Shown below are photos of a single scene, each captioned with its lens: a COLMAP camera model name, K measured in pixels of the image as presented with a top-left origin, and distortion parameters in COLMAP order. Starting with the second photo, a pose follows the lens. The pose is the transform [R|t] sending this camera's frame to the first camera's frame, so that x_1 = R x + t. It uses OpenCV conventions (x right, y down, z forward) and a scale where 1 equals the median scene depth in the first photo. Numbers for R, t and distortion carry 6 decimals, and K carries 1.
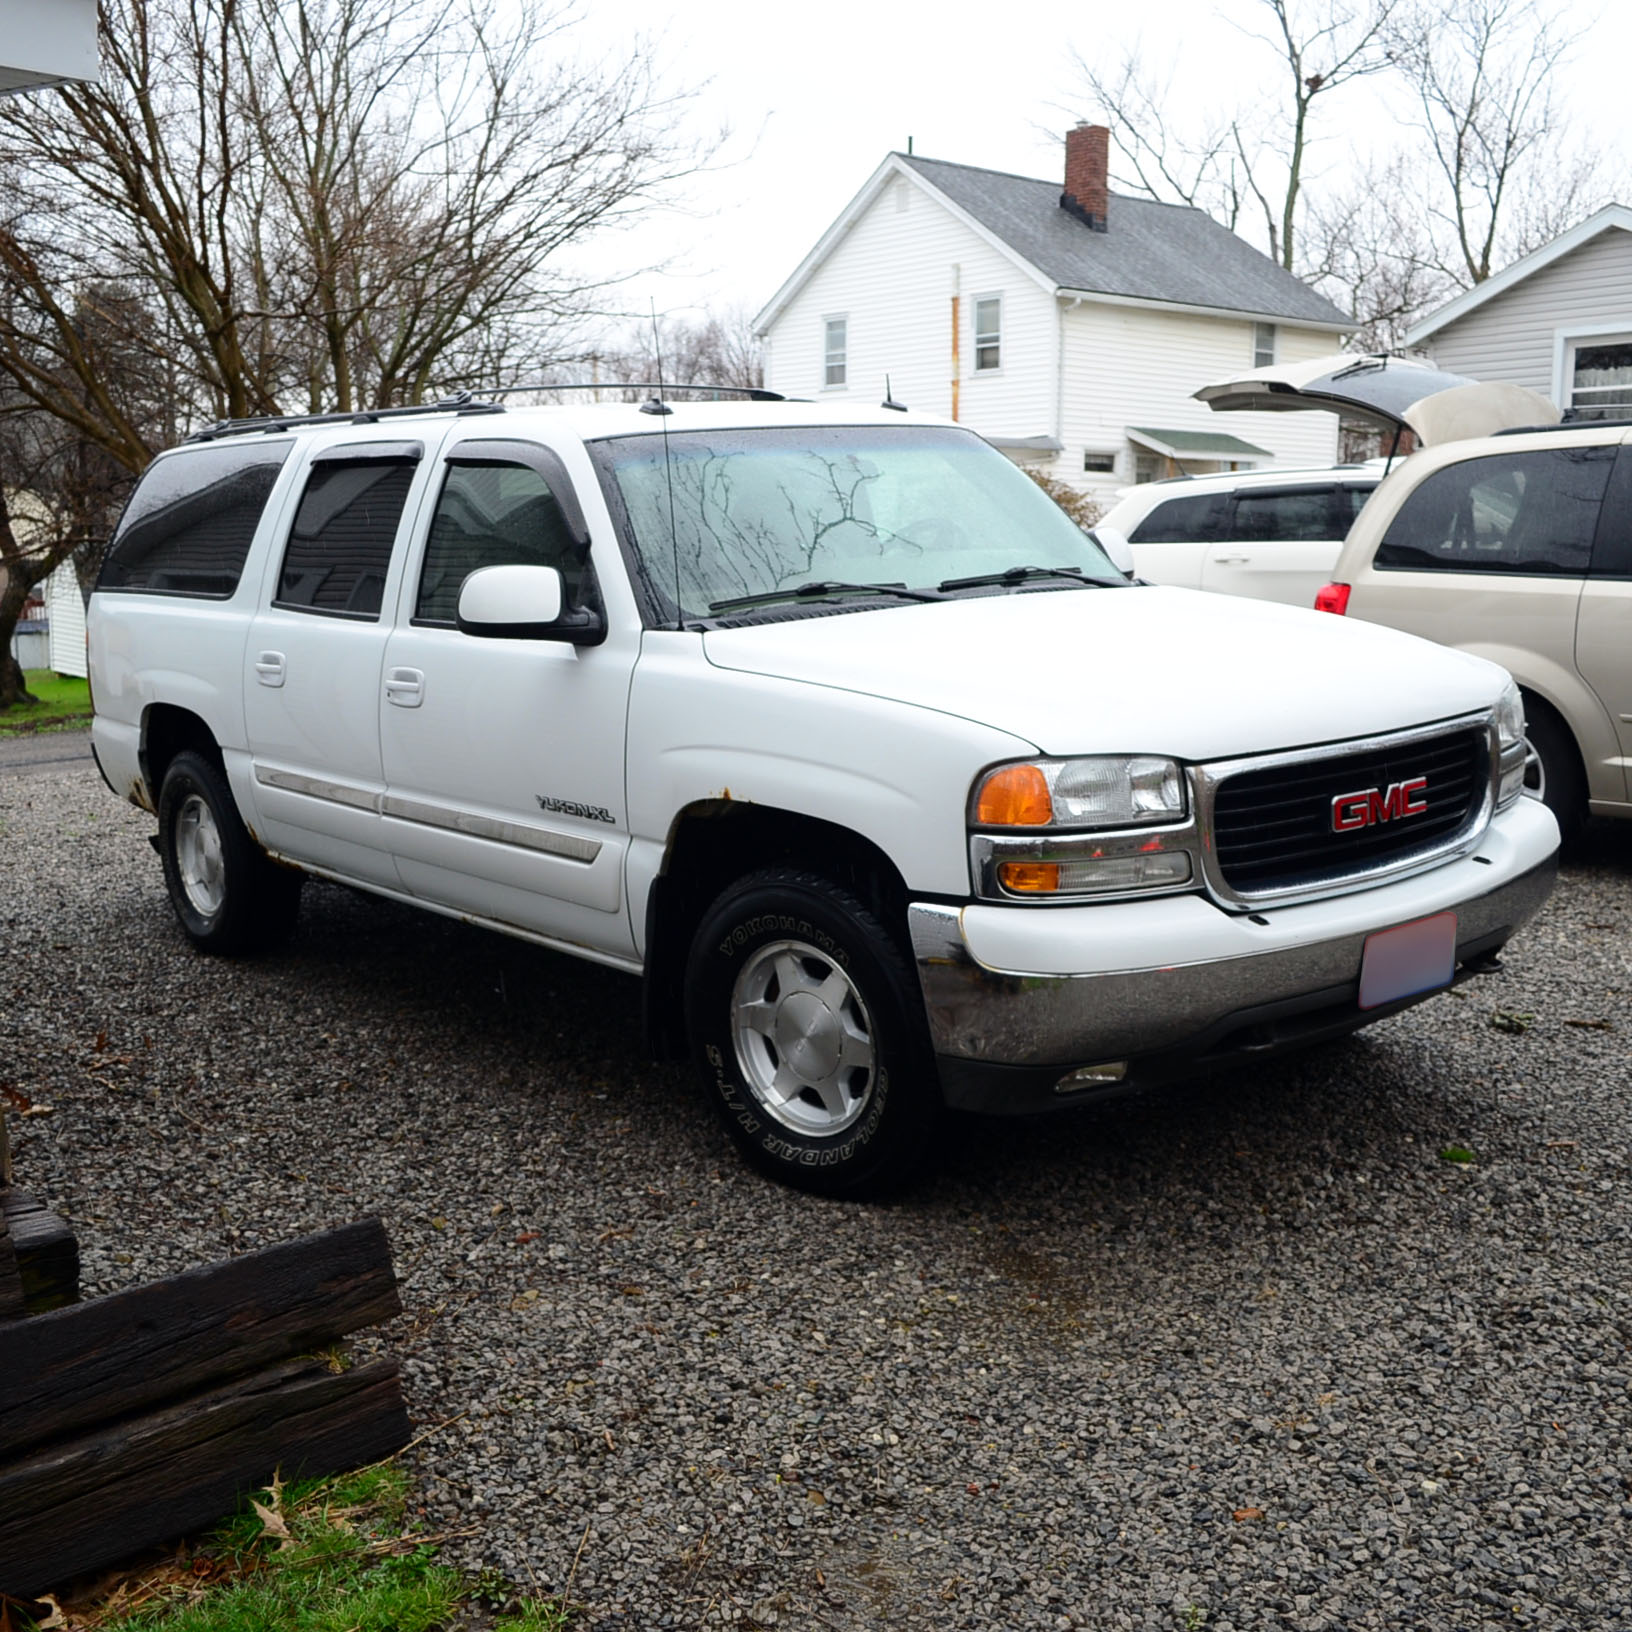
lens RADIAL K [[2092.6, 0, 816.0], [0, 2092.6, 816.0], [0, 0, 1]] dist [-0.006980, -0.010289]
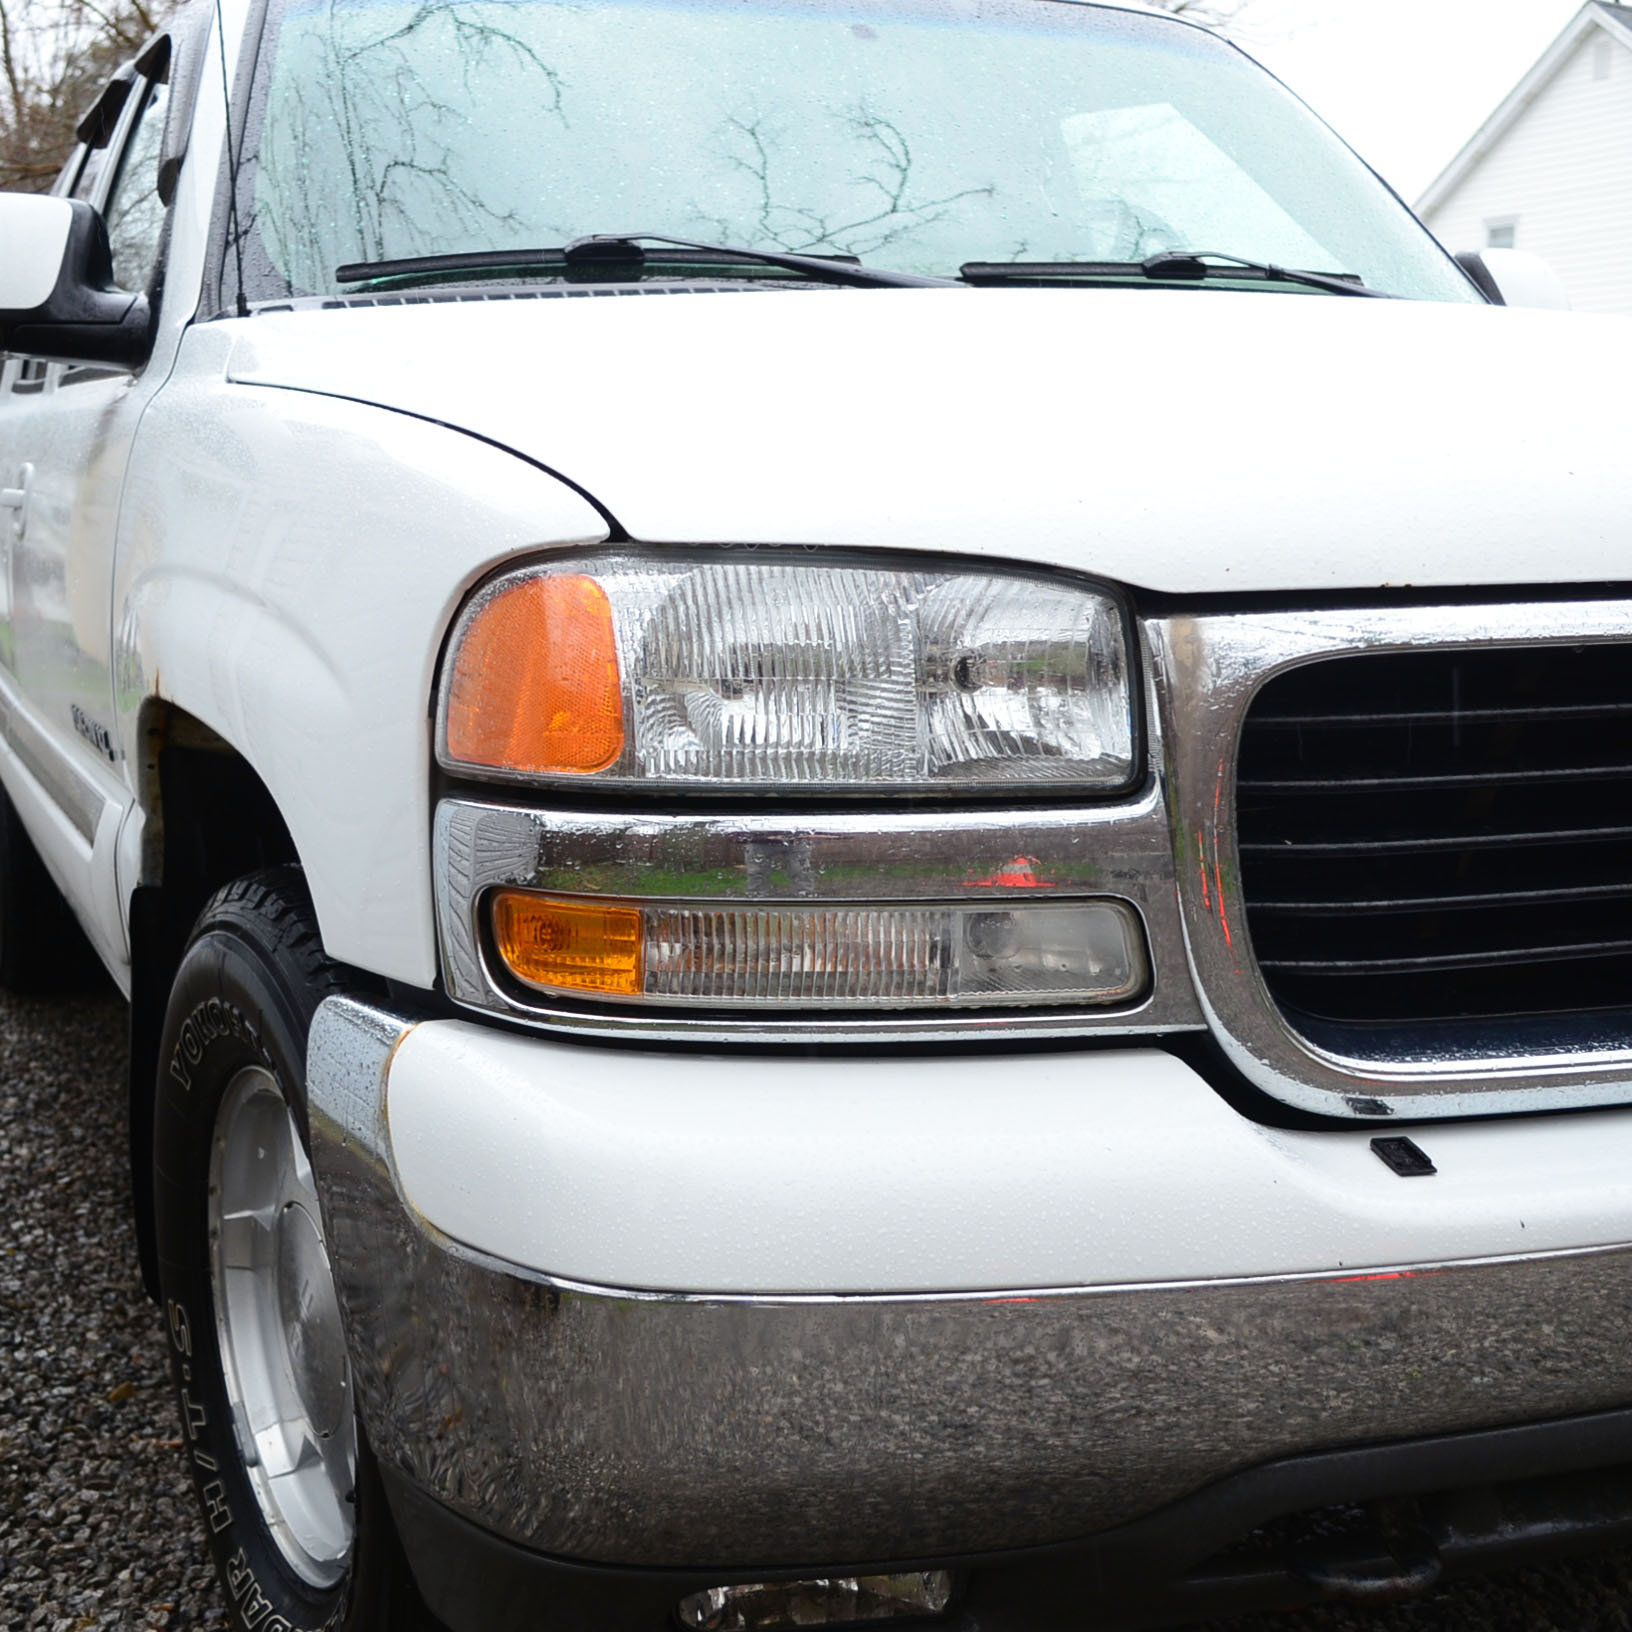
lens RADIAL K [[2502.4, 0, 816.0], [0, 2502.4, 816.0], [0, 0, 1]] dist [-0.002745, -0.047617]
pose [[0.961177, 0.067955, -0.267435, 0.227054], [-0.073459, 0.997242, -0.010618, 0.011609], [0.265976, 0.029852, 0.963517, 0.643776]]
